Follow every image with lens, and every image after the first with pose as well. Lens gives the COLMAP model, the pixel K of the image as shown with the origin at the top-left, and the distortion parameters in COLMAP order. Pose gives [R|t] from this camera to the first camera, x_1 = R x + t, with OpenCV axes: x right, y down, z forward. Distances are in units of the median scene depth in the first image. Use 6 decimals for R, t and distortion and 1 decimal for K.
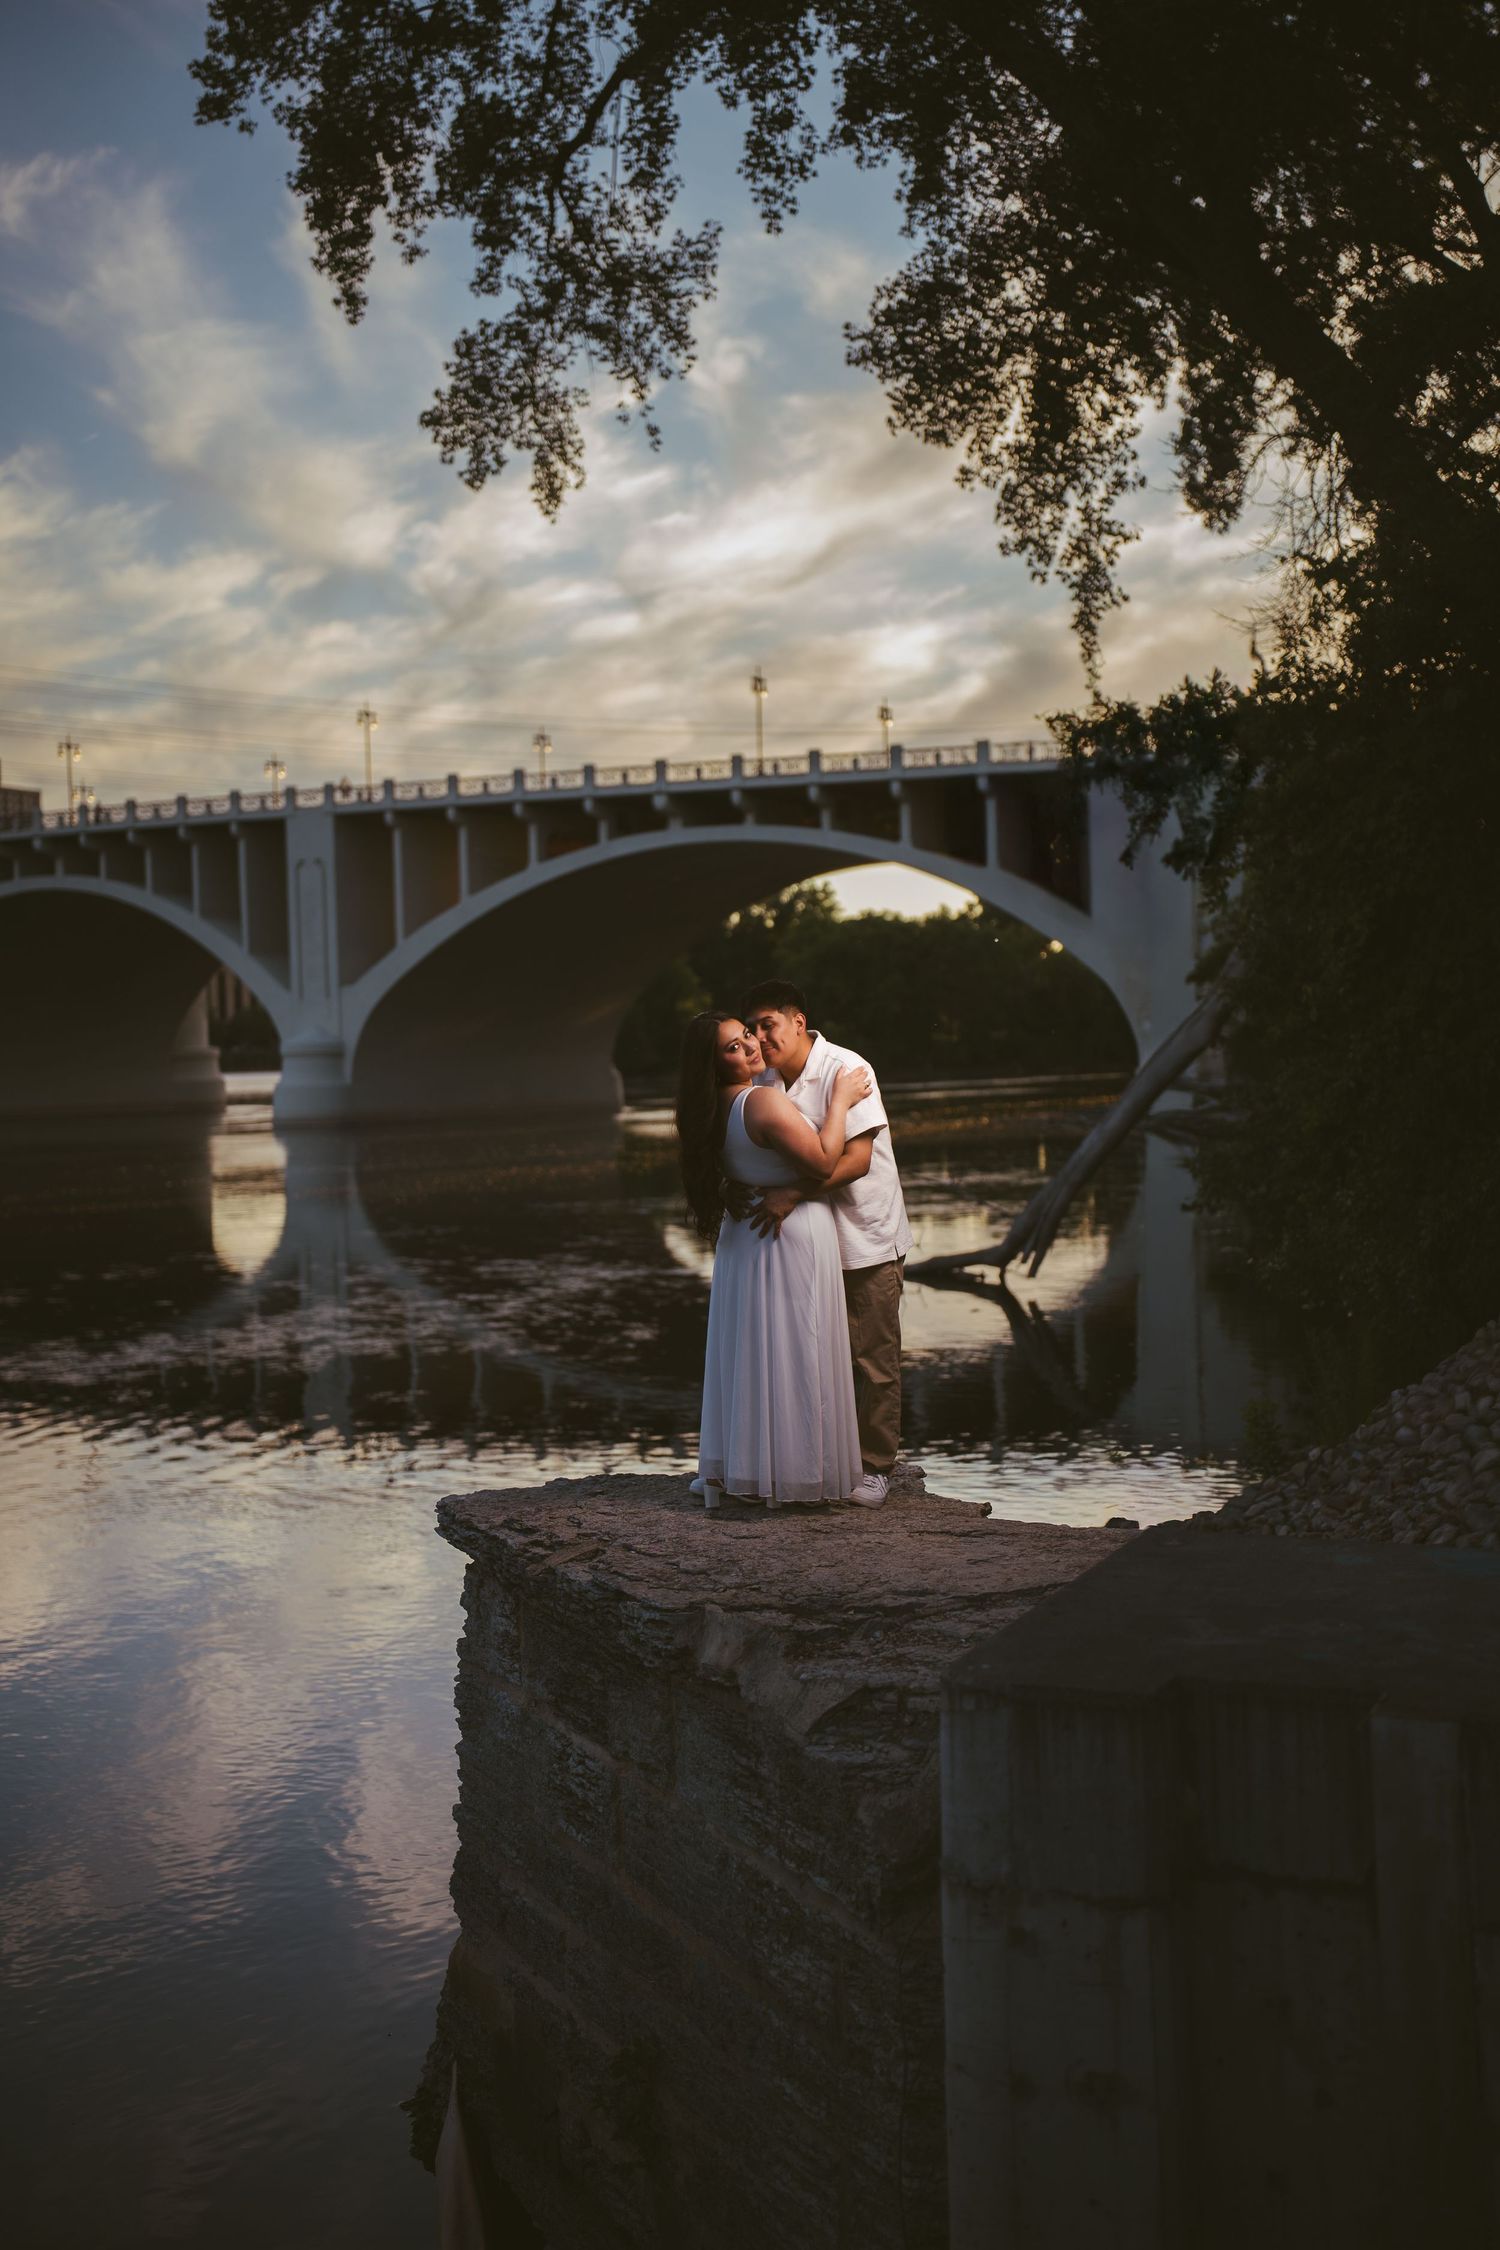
lens RADIAL K [[2766.0, 0, 745.4], [0, 2766.0, 1135.1], [0, 0, 1]] dist [0.249084, 0.000000]
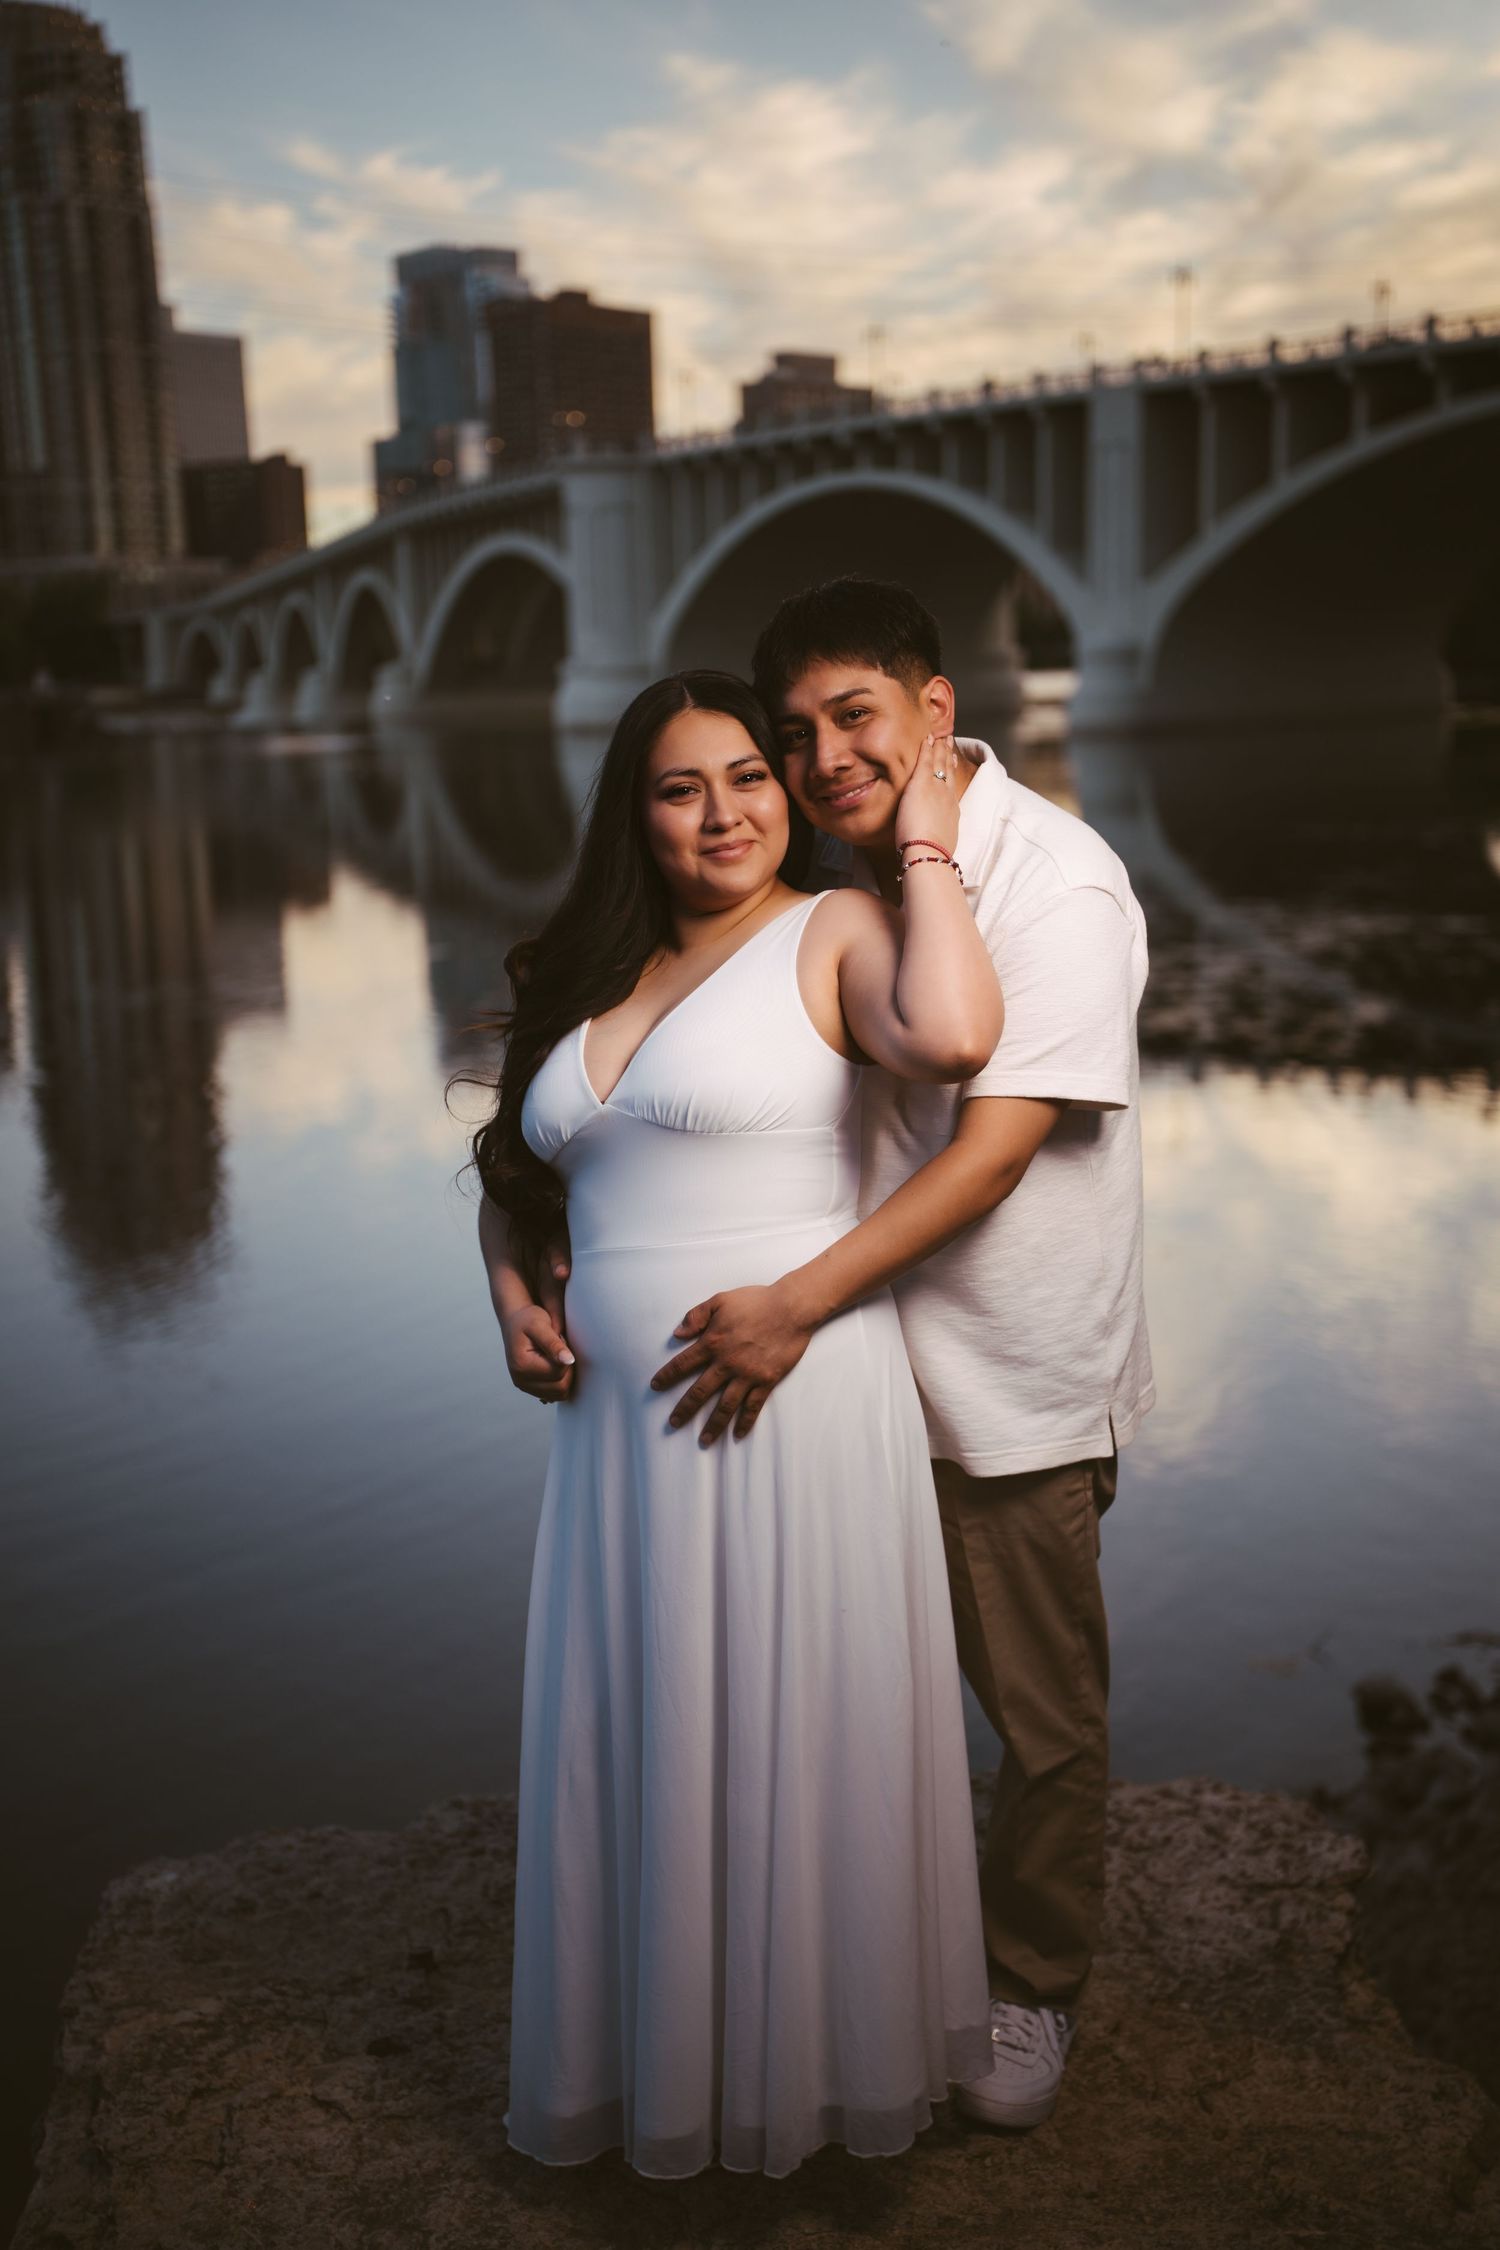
lens RADIAL K [[2766.0, 0, 744.7], [0, 2766.0, 1105.9], [0, 0, 1]] dist [0.249084, 0.000000]
pose [[0.956058, 0.045043, -0.289698, 0.025439], [-0.006576, 0.991173, 0.132408, -0.010337], [0.293105, -0.124685, 0.947915, 0.169925]]
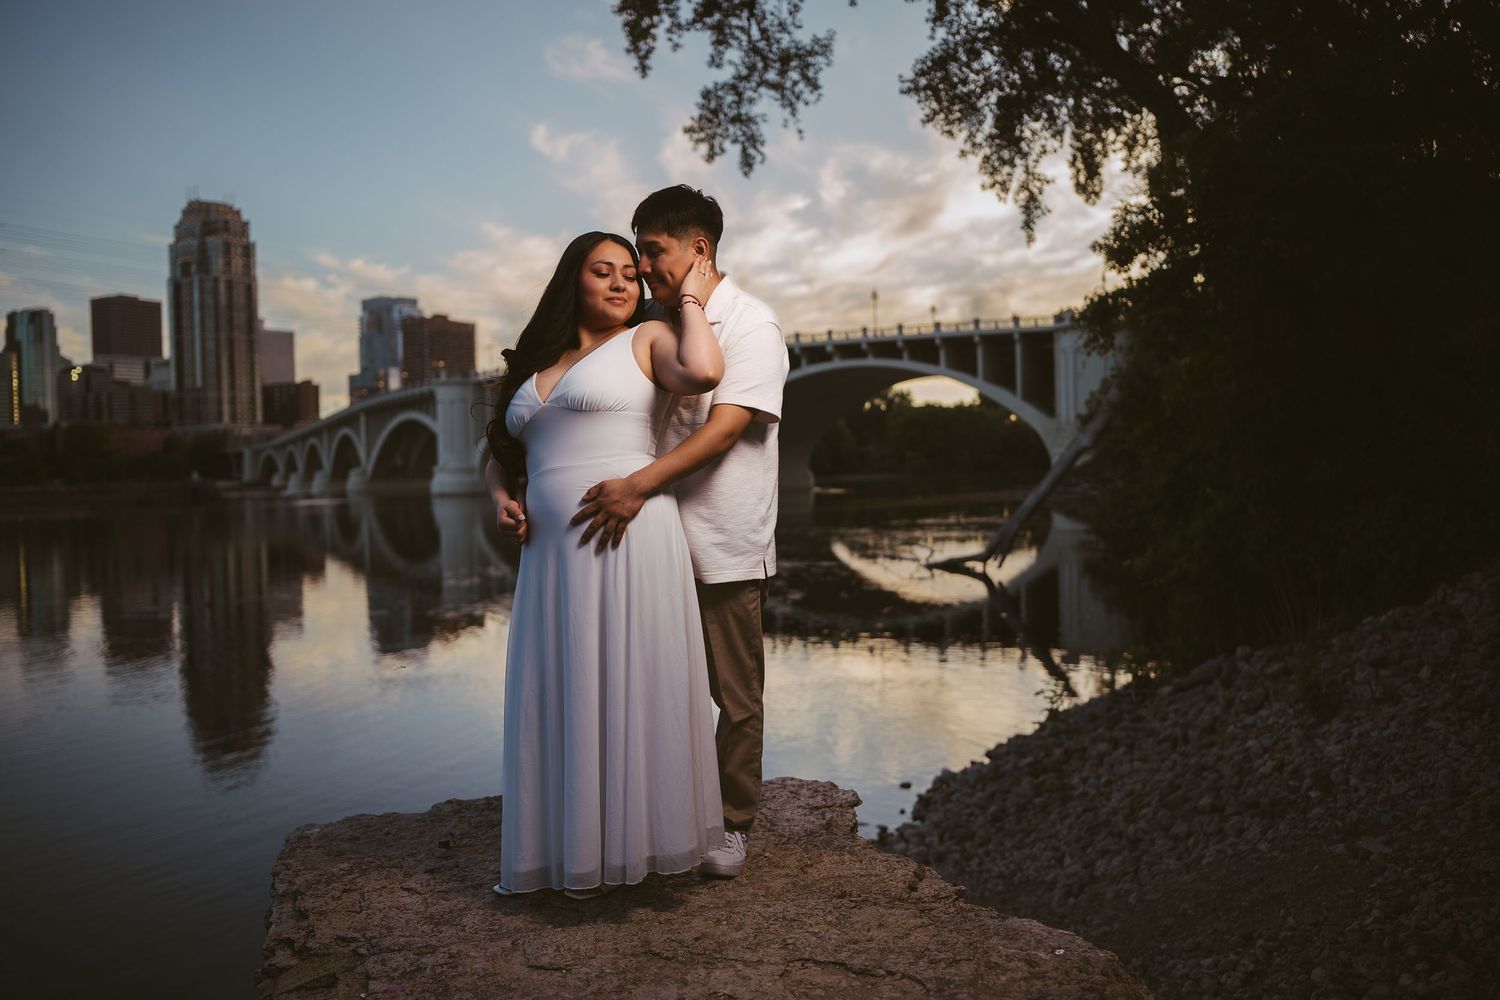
lens RADIAL K [[1204.4, 0, 743.9], [0, 1204.4, 480.9], [0, 0, 1]] dist [-0.017251, 0.003878]
pose [[0.994122, 0.002594, -0.108235, 0.019192], [-0.004564, 0.999828, -0.017951, 0.006988], [0.108169, 0.018339, 0.993963, 0.169050]]
